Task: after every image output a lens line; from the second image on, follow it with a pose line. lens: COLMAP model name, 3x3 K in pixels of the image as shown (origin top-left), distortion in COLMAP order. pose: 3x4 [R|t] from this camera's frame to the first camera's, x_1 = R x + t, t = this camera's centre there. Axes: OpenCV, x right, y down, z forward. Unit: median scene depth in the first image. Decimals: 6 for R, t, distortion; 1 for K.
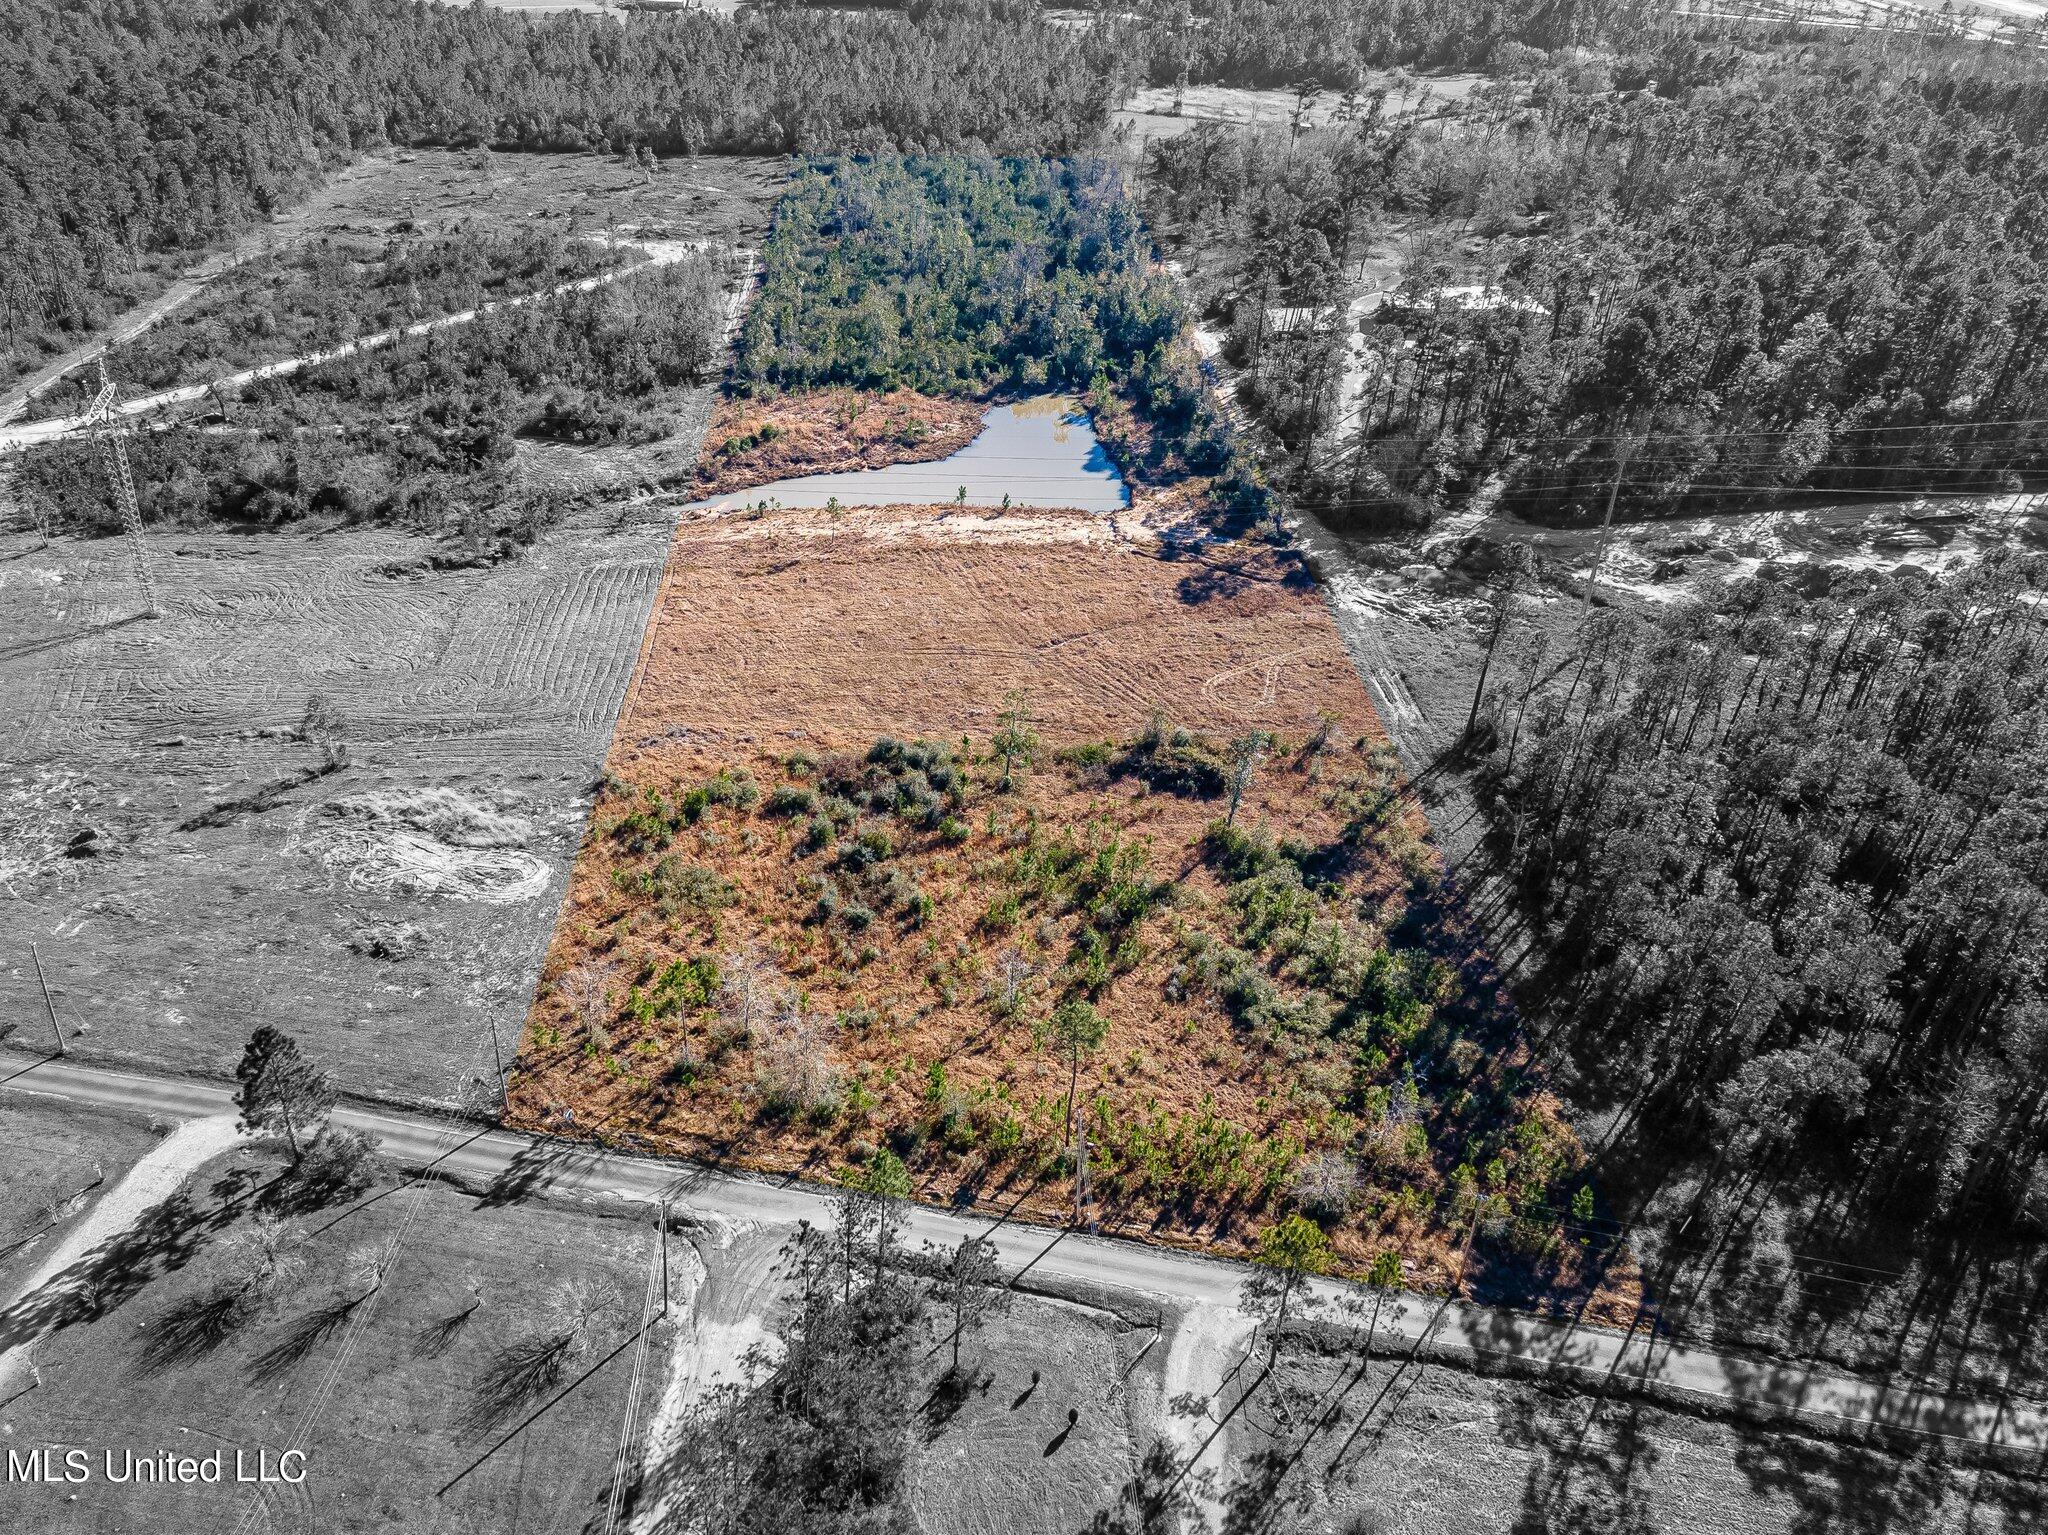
lens RADIAL K [[1657.3, 0, 908.7], [0, 1657.3, 816.1], [0, 0, 1]] dist [0.036117, 0.017588]
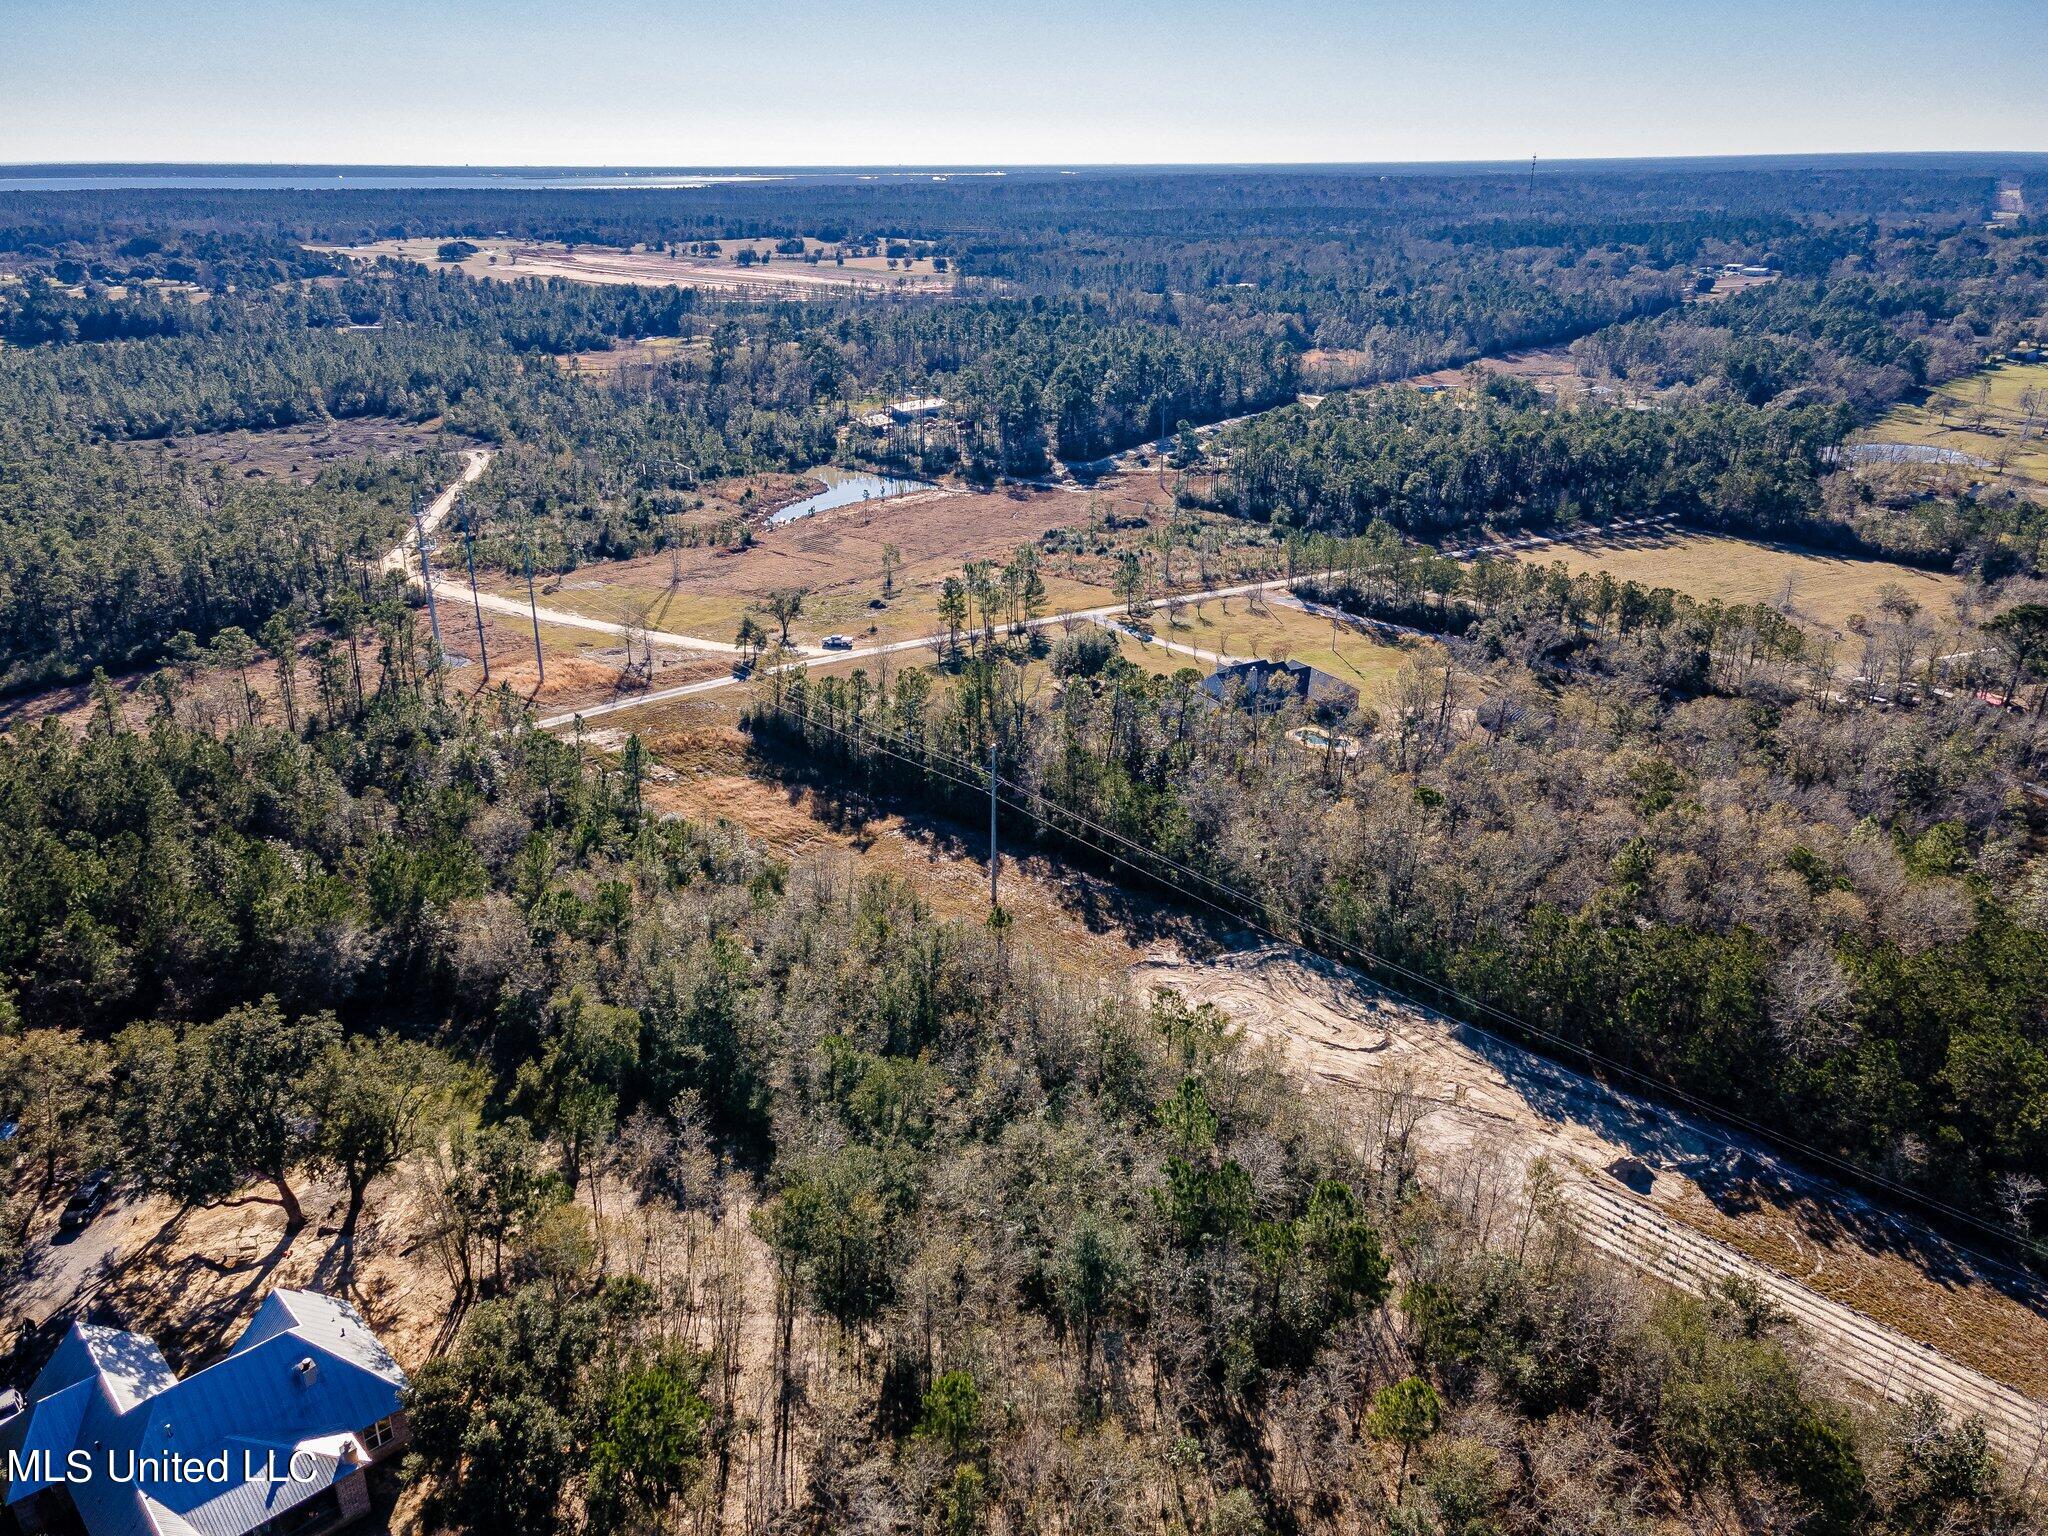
lens RADIAL K [[1499.6, 0, 1024.0], [0, 1499.6, 768.0], [0, 0, 1]] dist [0.040668, -0.000747]
pose [[0.706772, -0.284962, 0.647511, -1.469178], [0.390396, 0.920406, -0.021065, 0.288235], [-0.589970, 0.267674, 0.761765, -0.512434]]
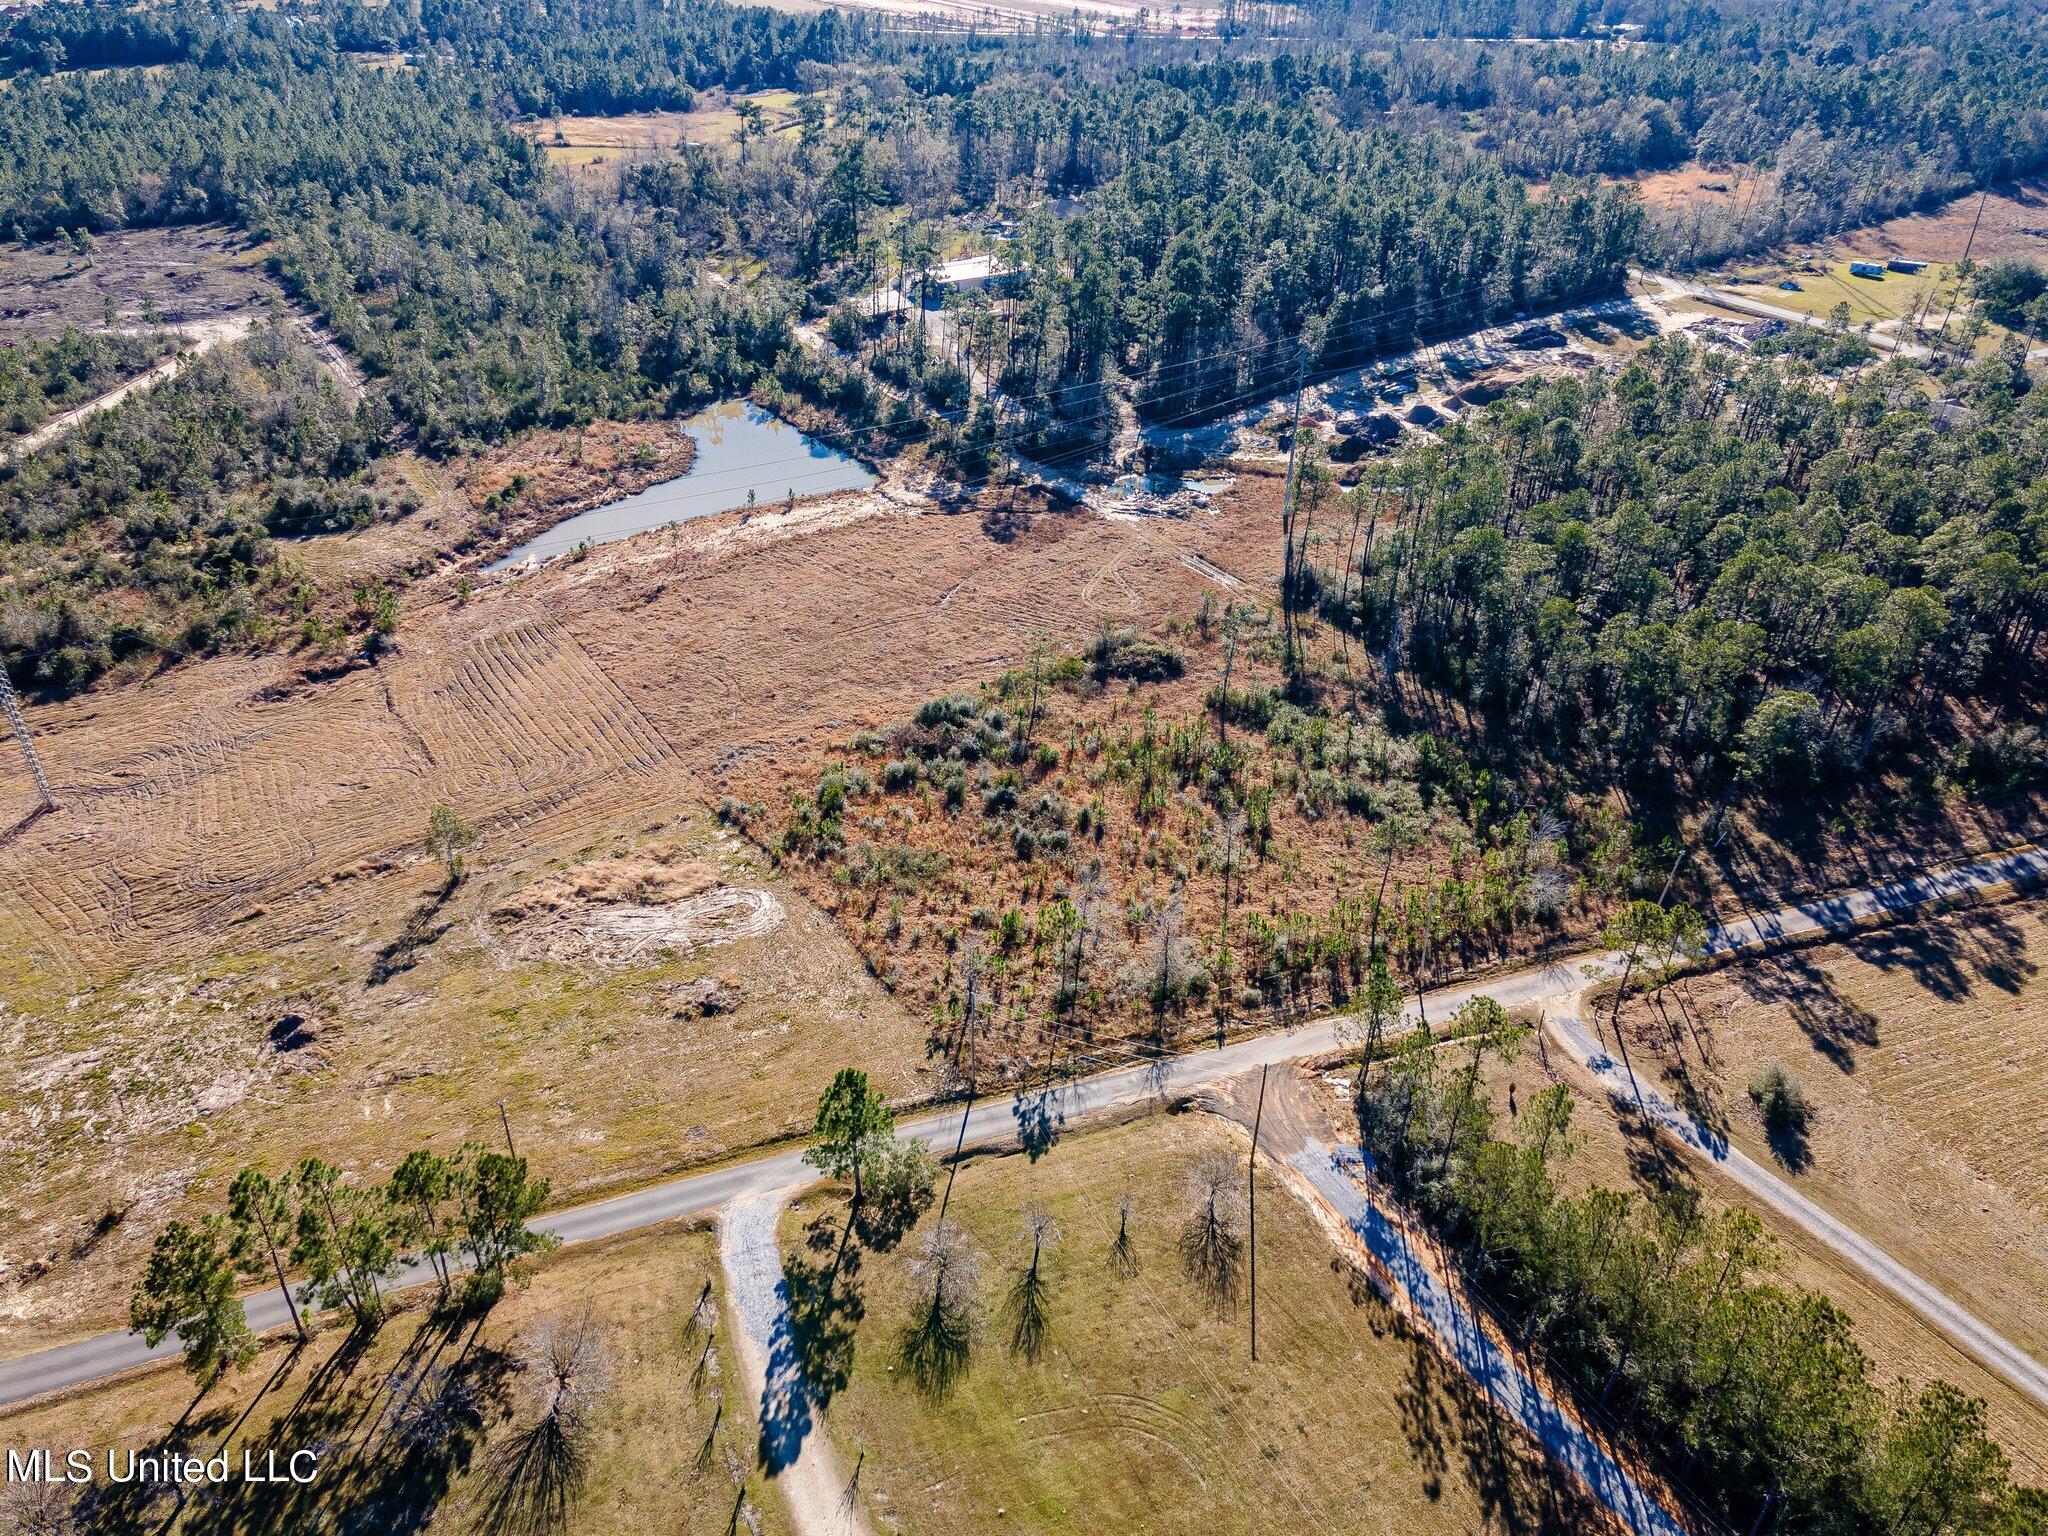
lens RADIAL K [[1499.6, 0, 1024.0], [0, 1499.6, 768.0], [0, 0, 1]] dist [0.040668, -0.000747]
pose [[0.846645, -0.288085, 0.447436, -0.411754], [0.287730, 0.955113, 0.070510, -0.054845], [-0.447665, 0.069044, 0.891532, 0.062624]]
